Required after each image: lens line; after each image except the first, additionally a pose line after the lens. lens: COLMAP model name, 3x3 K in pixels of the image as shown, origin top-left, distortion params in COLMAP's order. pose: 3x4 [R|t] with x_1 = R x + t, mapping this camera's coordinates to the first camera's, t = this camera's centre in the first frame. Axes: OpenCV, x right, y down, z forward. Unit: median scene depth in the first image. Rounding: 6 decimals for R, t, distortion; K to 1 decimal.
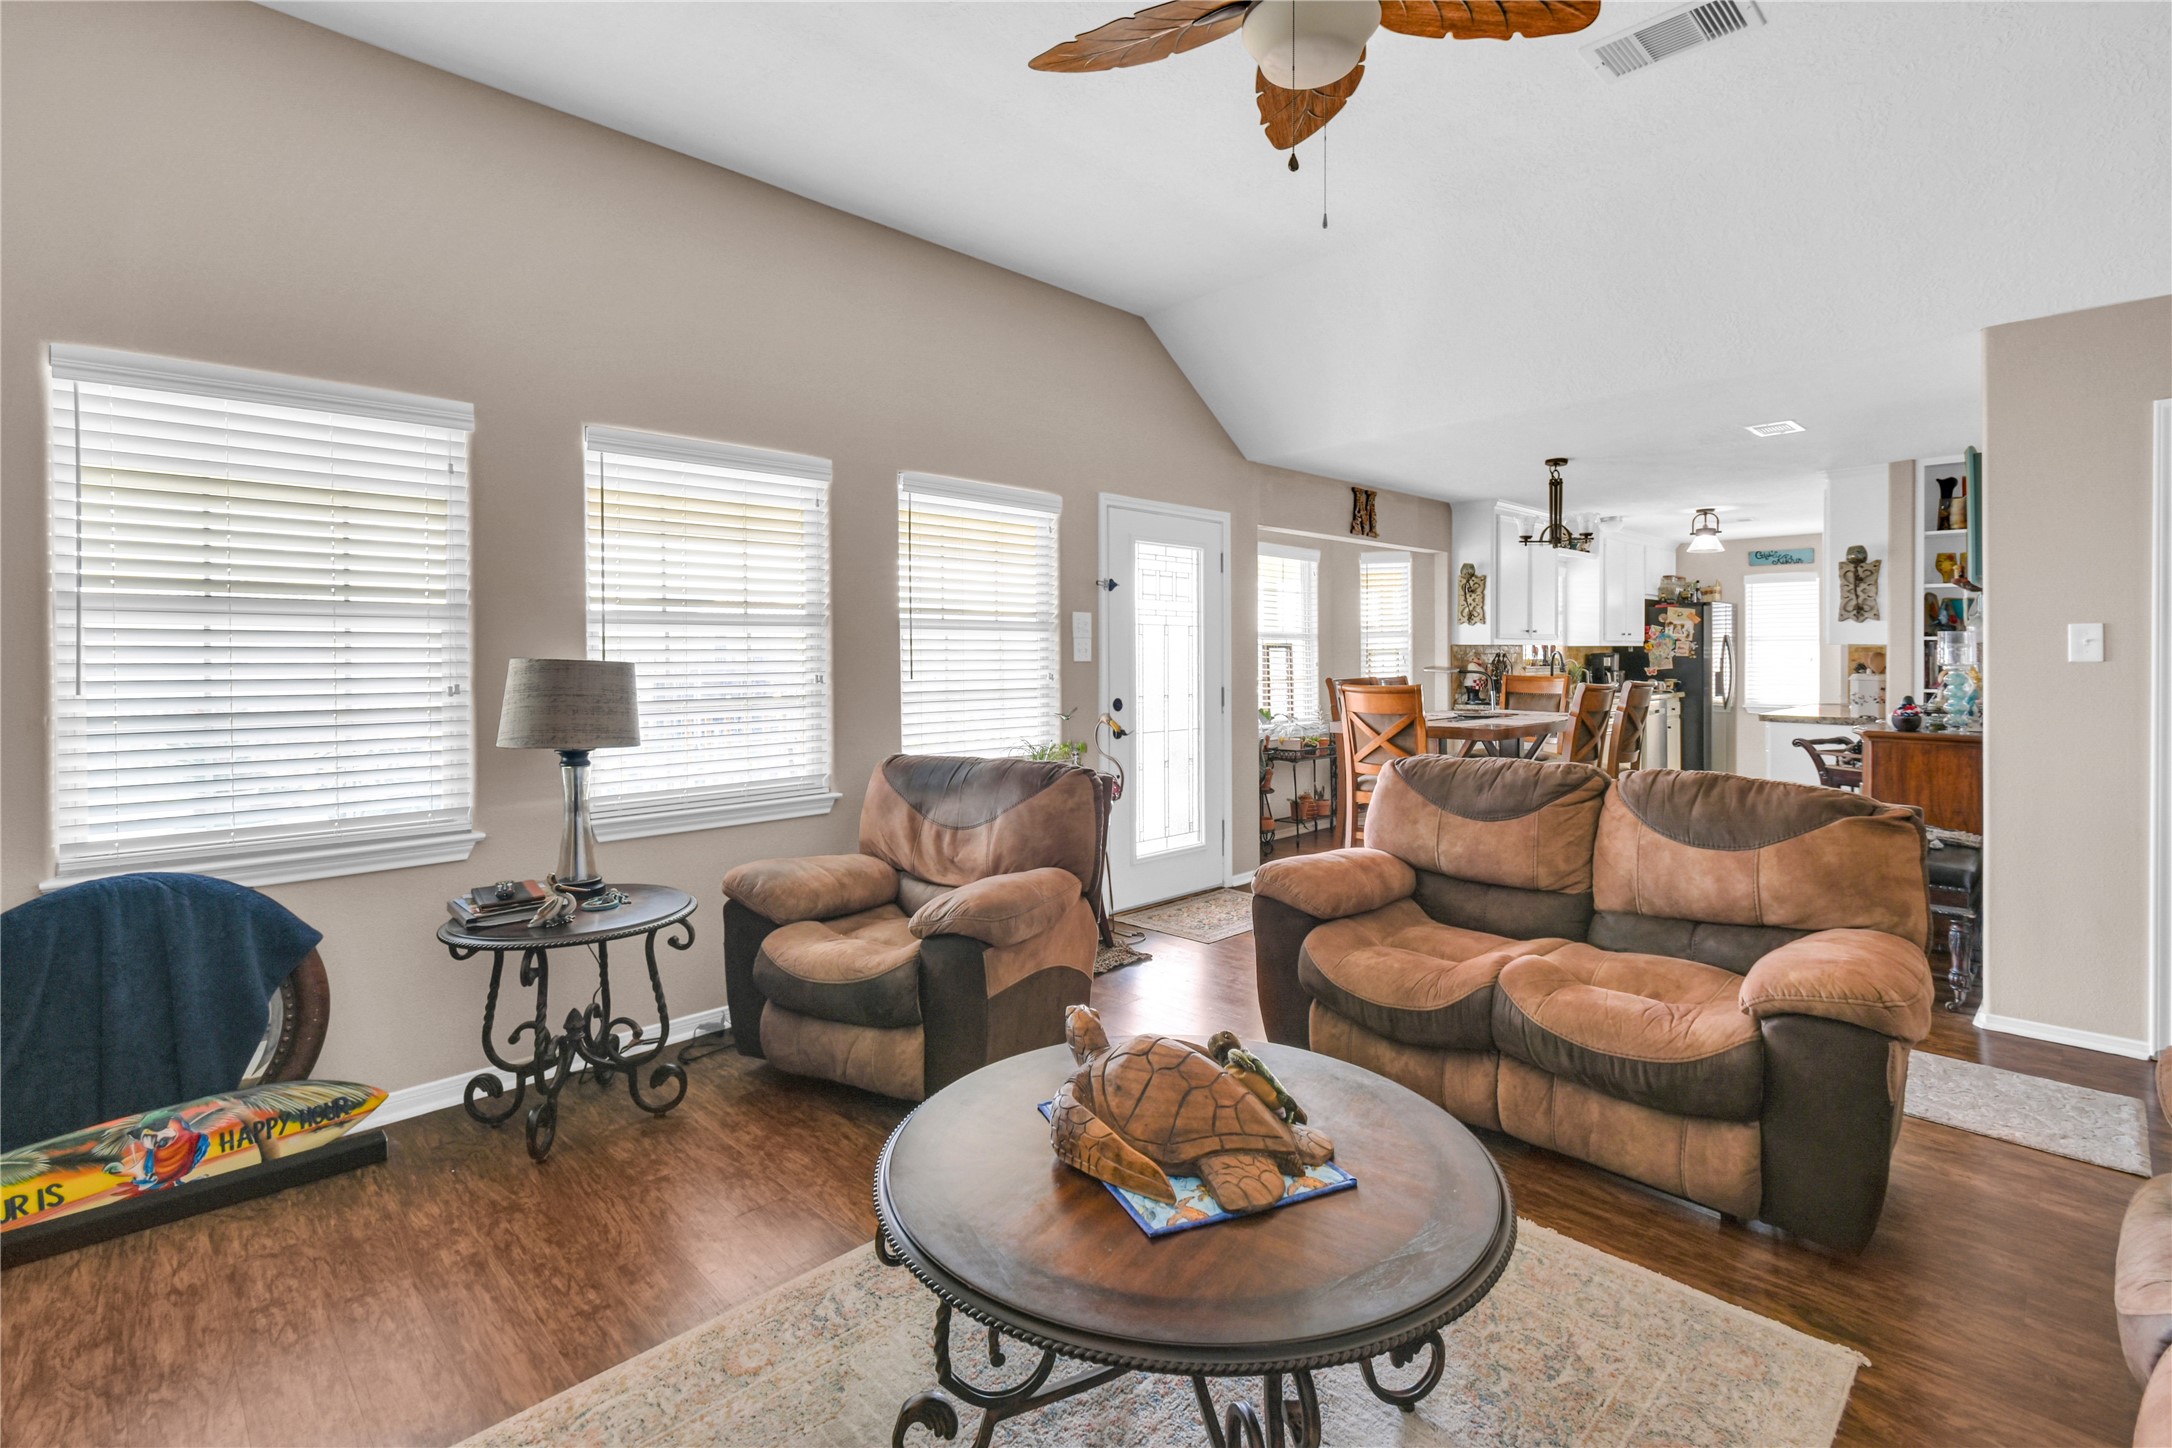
lens RADIAL K [[1020.1, 0, 1064.3], [0, 1020.1, 653.8], [0, 0, 1]] dist [0.004626, -0.002382]
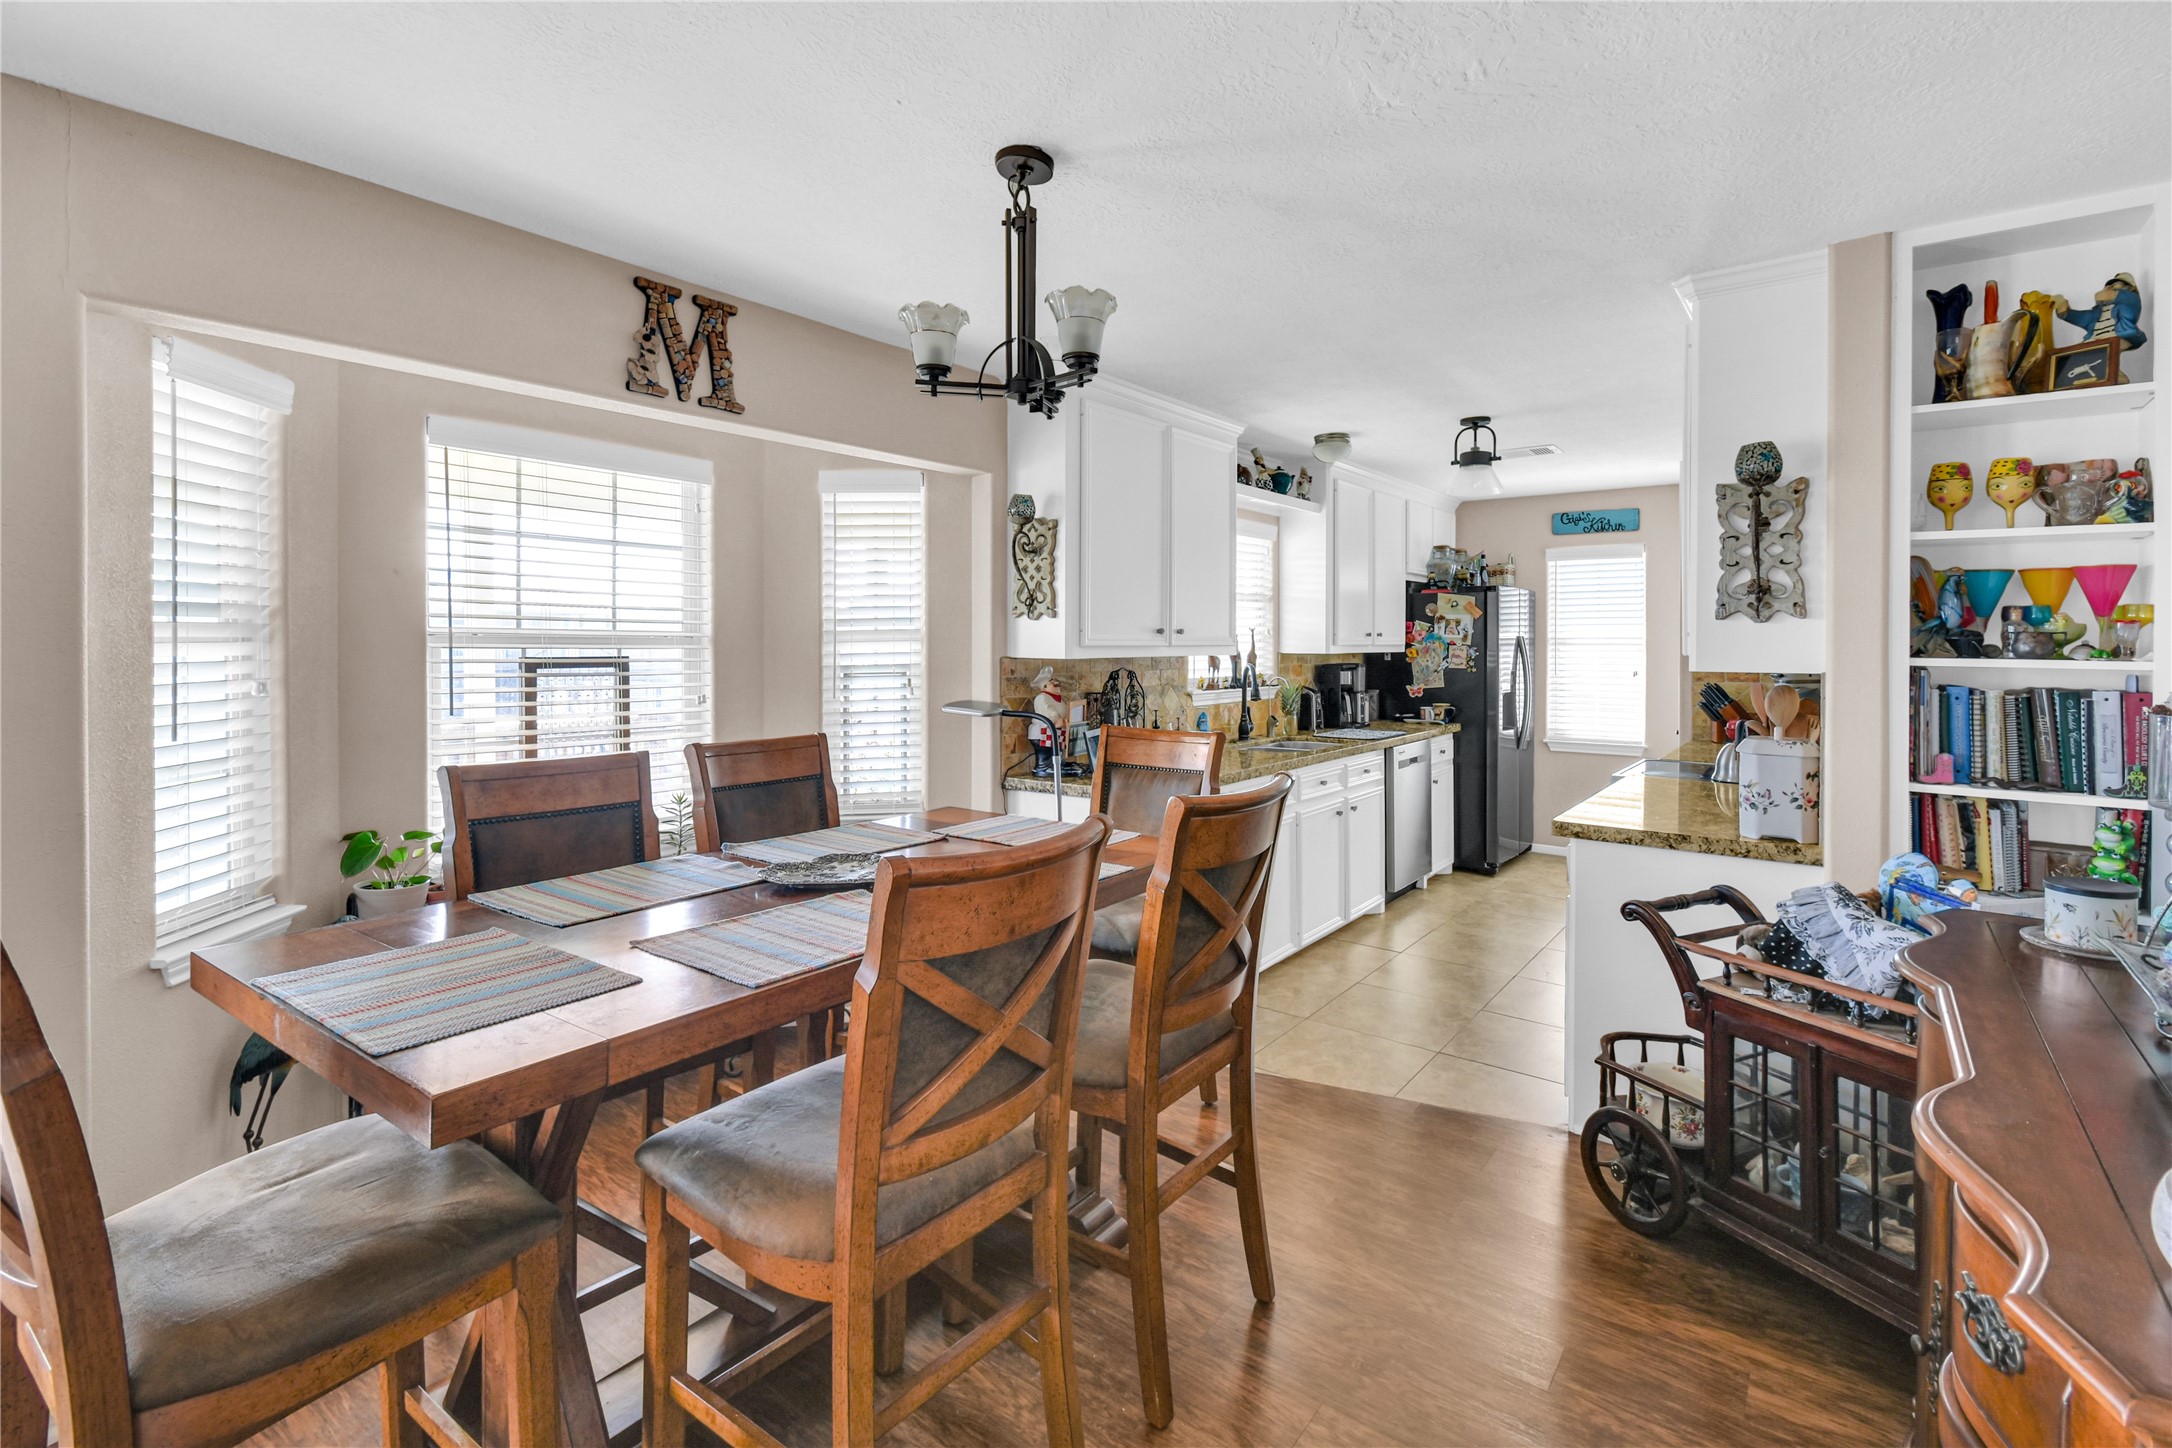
lens RADIAL K [[1020.1, 0, 1096.7], [0, 1020.1, 643.2], [0, 0, 1]] dist [0.004626, -0.002382]
pose [[0.987383, 0.004234, 0.158294, 0.344793], [-0.004358, 0.999990, 0.000434, -0.016451], [-0.158291, -0.001118, 0.987392, 0.493575]]
